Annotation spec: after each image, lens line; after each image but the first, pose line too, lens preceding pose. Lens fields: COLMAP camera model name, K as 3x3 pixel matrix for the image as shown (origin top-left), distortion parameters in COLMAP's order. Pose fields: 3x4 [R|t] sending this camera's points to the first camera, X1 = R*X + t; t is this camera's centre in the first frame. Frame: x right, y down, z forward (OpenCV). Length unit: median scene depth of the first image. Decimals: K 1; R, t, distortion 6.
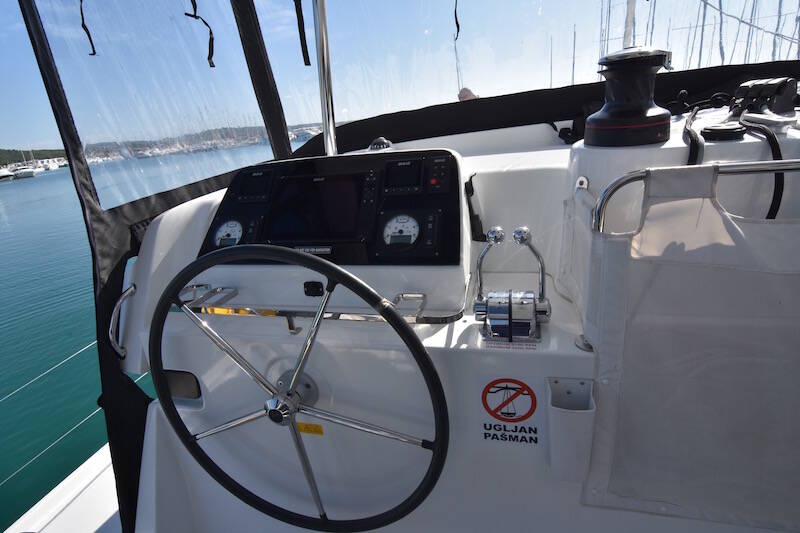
lens RADIAL K [[408.7, 0, 400.0], [0, 408.7, 266.5], [0, 0, 1]] dist [-0.011134, 0.000128]
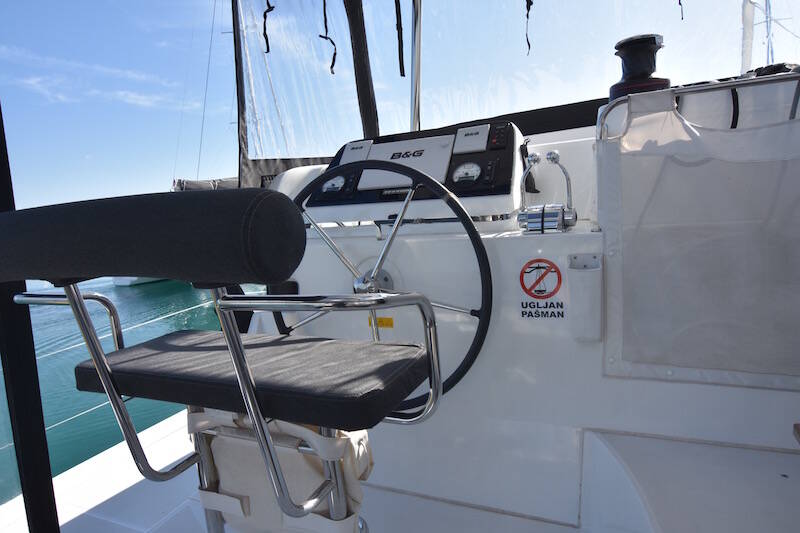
lens RADIAL K [[503.5, 0, 400.0], [0, 503.5, 266.5], [0, 0, 1]] dist [-0.002659, -0.002088]
pose [[0.985063, 0.058984, -0.161774, 0.081597], [-0.092202, 0.974146, -0.206247, 0.645708], [0.145426, 0.218082, 0.965034, -0.602131]]
